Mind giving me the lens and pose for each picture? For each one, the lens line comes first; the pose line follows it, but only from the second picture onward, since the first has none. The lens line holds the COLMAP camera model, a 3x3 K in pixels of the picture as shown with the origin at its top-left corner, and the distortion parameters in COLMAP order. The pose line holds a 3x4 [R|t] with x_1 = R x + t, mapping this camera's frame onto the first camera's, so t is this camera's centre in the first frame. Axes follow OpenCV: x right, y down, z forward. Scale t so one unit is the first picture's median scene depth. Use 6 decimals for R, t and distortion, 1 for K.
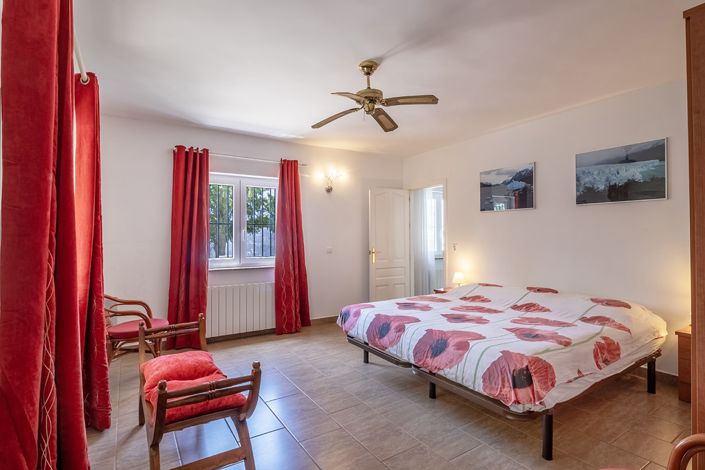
lens RADIAL K [[356.0, 0, 352.5], [0, 356.0, 235.0], [0, 0, 1]] dist [-0.002135, 0.000973]
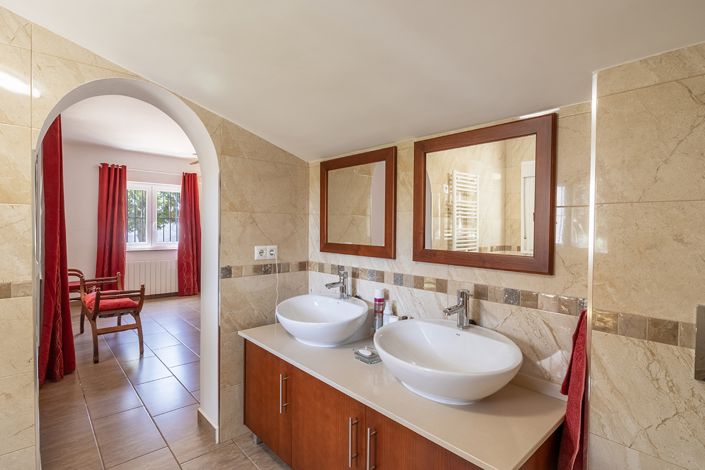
lens RADIAL K [[356.0, 0, 352.5], [0, 356.0, 235.0], [0, 0, 1]] dist [-0.002135, 0.000973]
pose [[0.986699, 0.011822, 0.162129, 0.239197], [-0.016172, 0.999543, 0.025538, -0.013006], [-0.161753, -0.027821, 0.986439, -0.511148]]
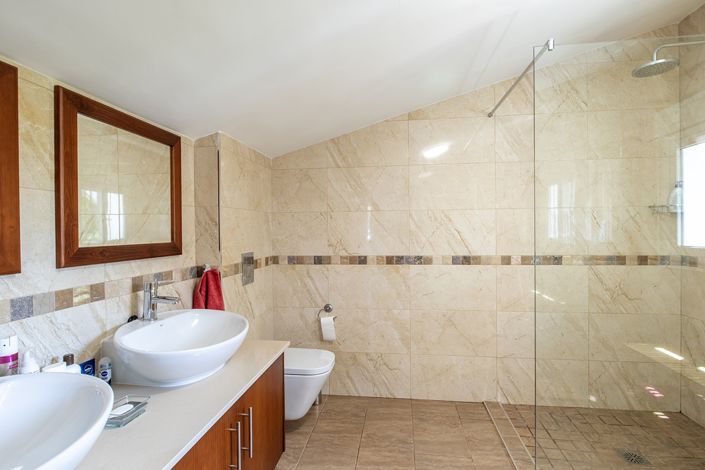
lens RADIAL K [[356.0, 0, 352.5], [0, 356.0, 235.0], [0, 0, 1]] dist [-0.002135, 0.000973]
pose [[-0.766056, -0.004782, 0.642756, -0.135677], [0.003393, 0.999928, 0.011483, 0.009102], [-0.642765, 0.010977, -0.765985, 0.331479]]
